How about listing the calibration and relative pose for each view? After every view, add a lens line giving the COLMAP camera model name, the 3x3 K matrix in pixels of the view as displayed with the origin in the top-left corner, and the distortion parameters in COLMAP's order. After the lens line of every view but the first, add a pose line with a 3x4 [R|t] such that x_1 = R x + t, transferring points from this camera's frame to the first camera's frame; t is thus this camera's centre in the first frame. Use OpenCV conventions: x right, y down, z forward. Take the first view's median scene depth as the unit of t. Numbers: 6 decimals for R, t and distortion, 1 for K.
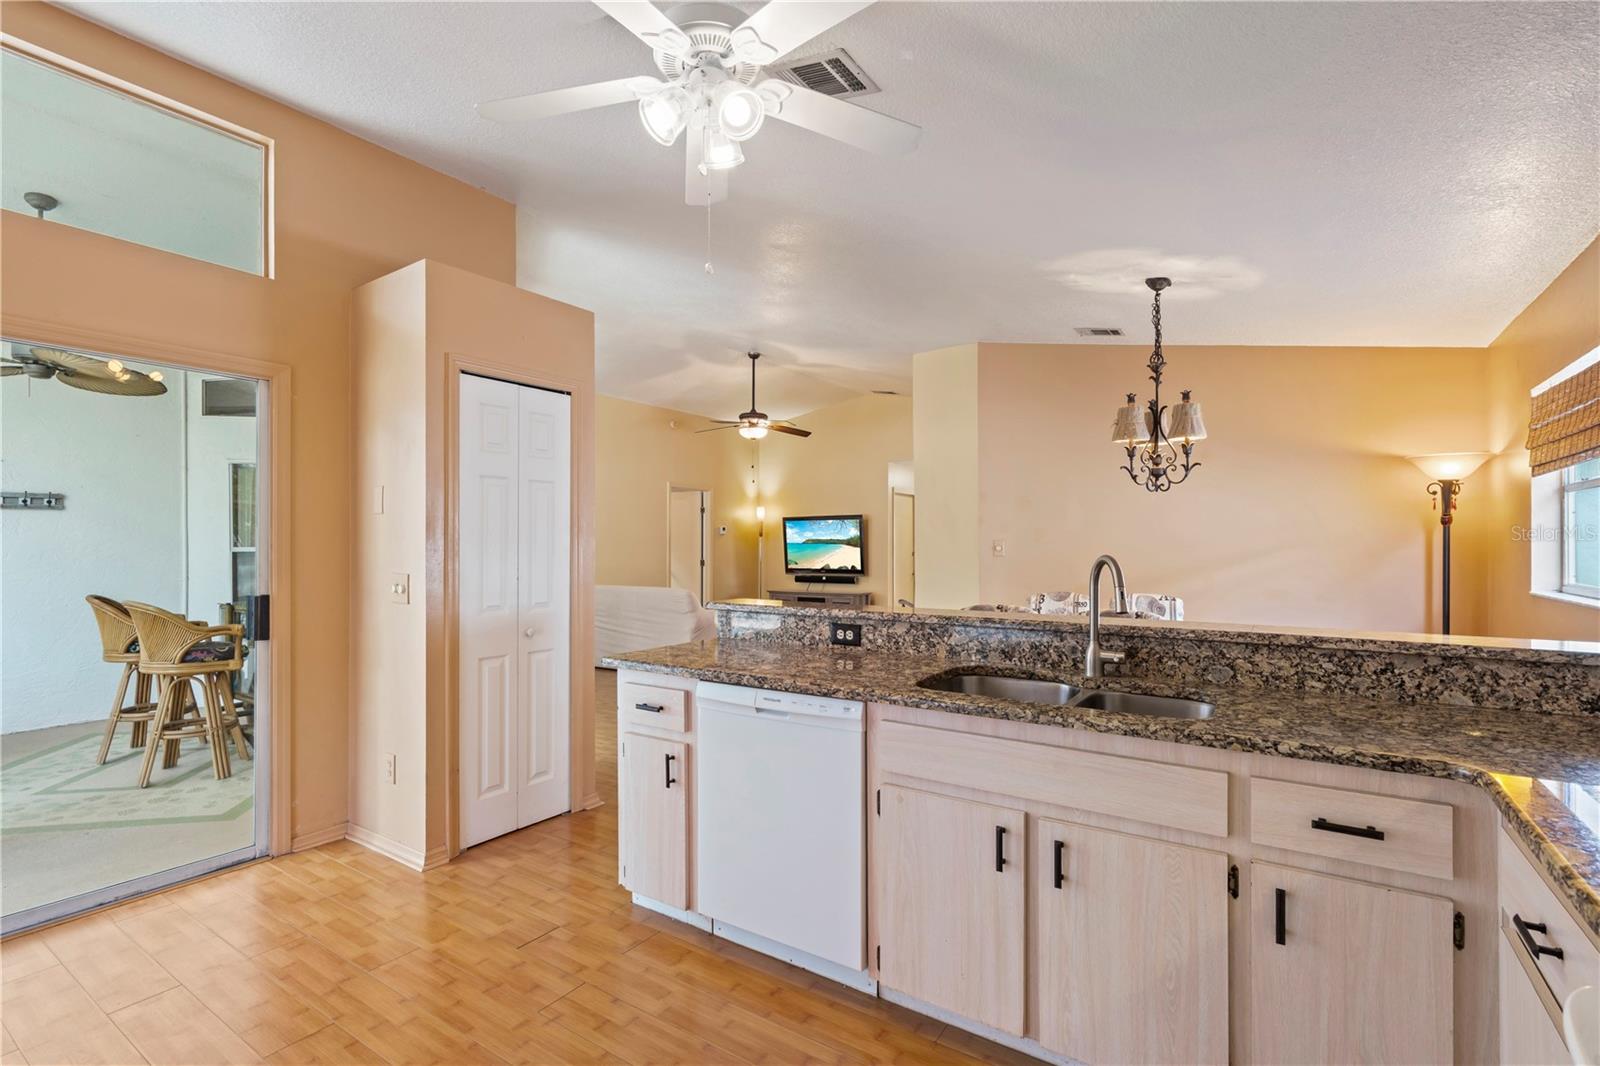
lens RADIAL K [[732.5, 0, 792.9], [0, 732.5, 546.9], [0, 0, 1]] dist [-0.003370, 0.003781]
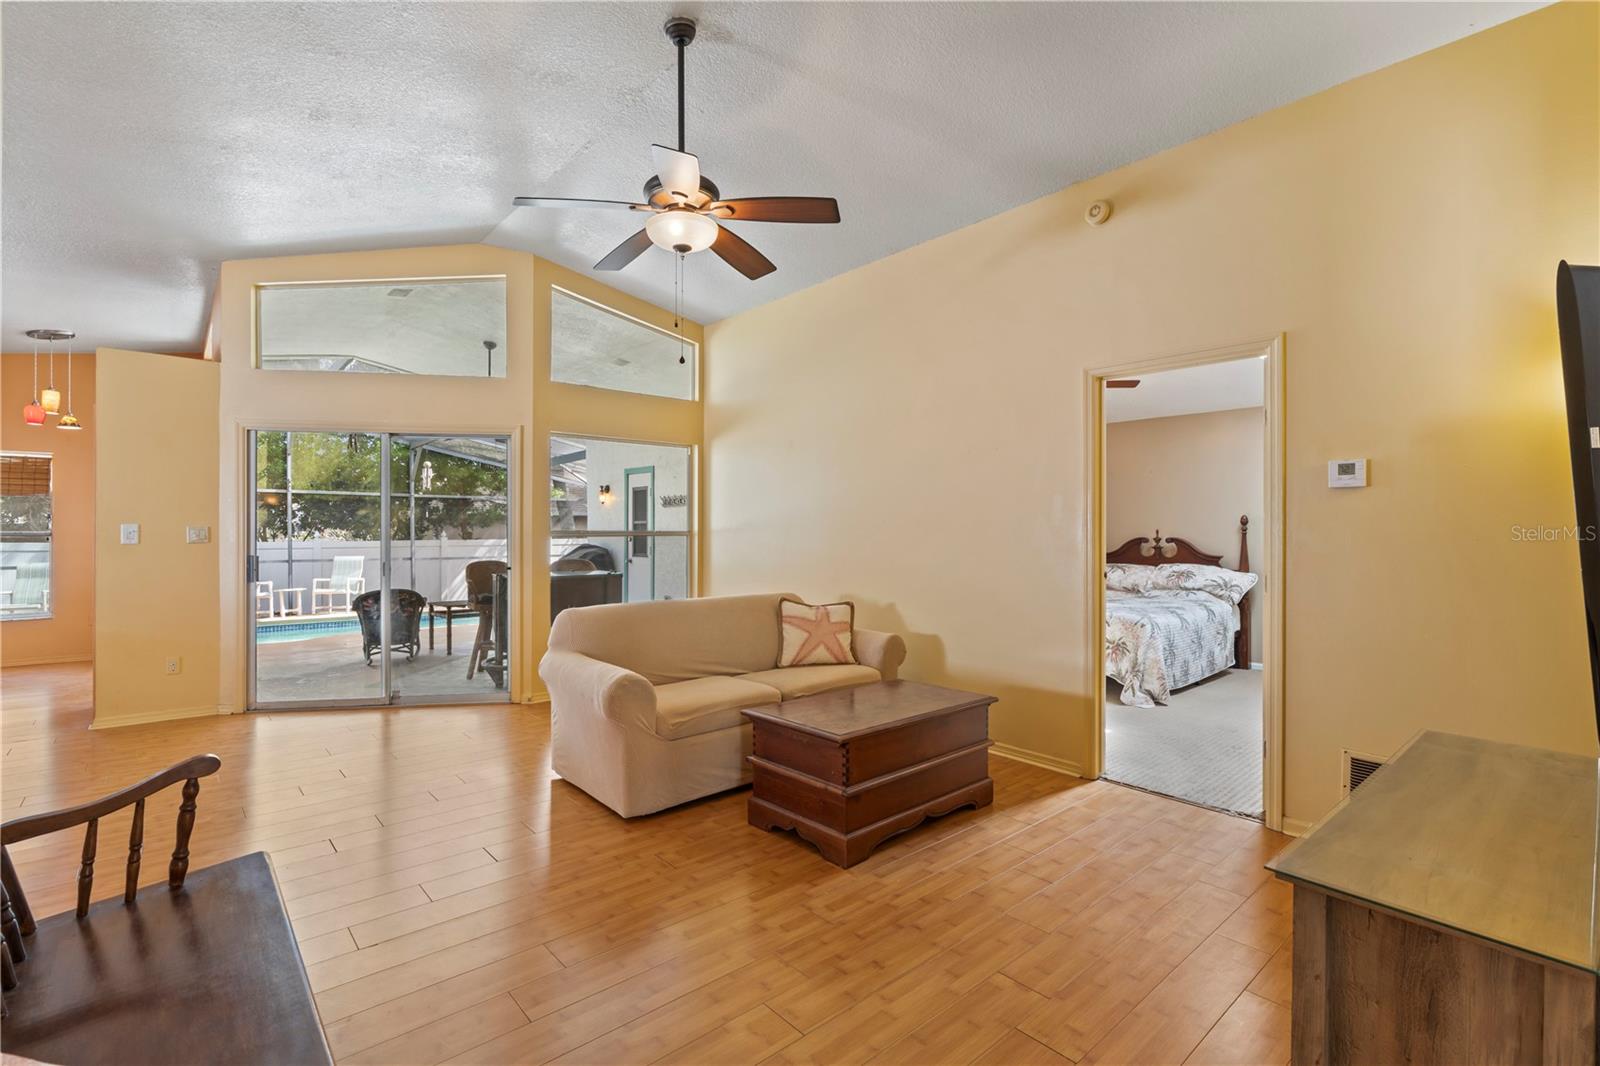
lens RADIAL K [[732.5, 0, 794.7], [0, 732.5, 529.4], [0, 0, 1]] dist [-0.003370, 0.003781]
pose [[-0.253006, -0.000492, -0.967465, 0.890992], [-0.002919, 0.999996, 0.000255, -0.002191], [0.967460, 0.002888, -0.253006, 3.339363]]
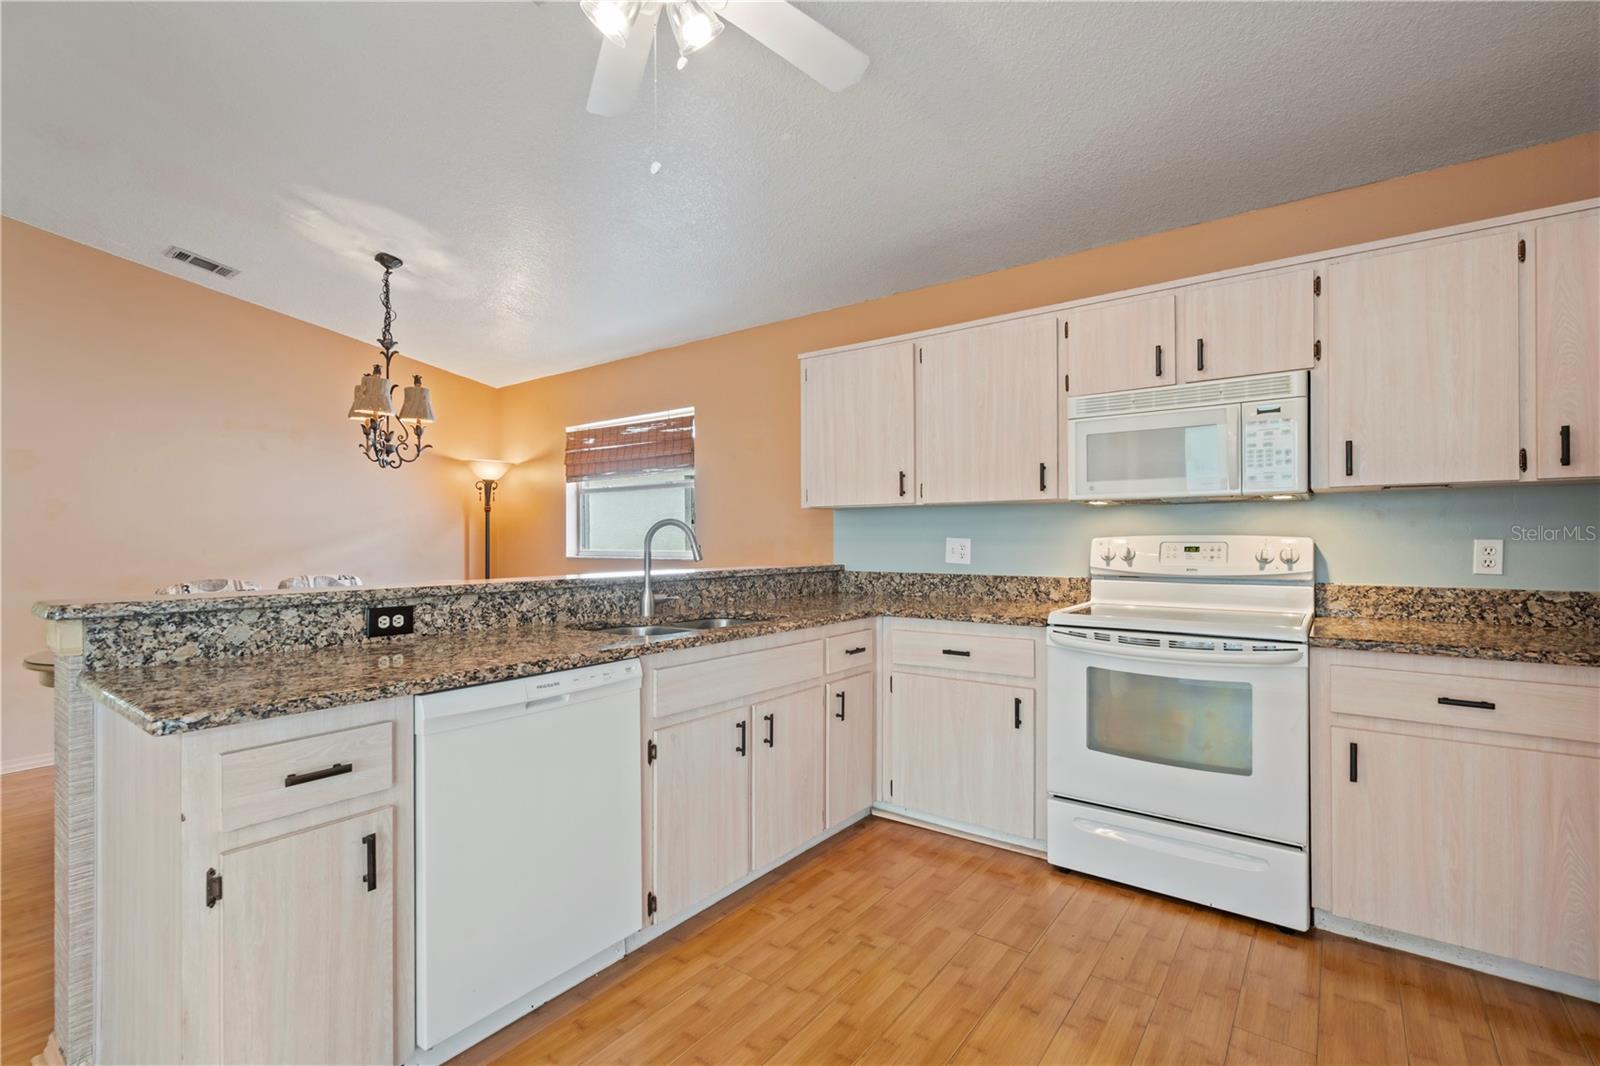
lens RADIAL K [[732.5, 0, 790.3], [0, 732.5, 537.6], [0, 0, 1]] dist [-0.003370, 0.003781]
pose [[0.051513, 0.004043, 0.998664, -0.658568], [0.006104, 0.999972, -0.004363, 0.039256], [-0.998654, 0.006320, 0.051486, 0.547031]]
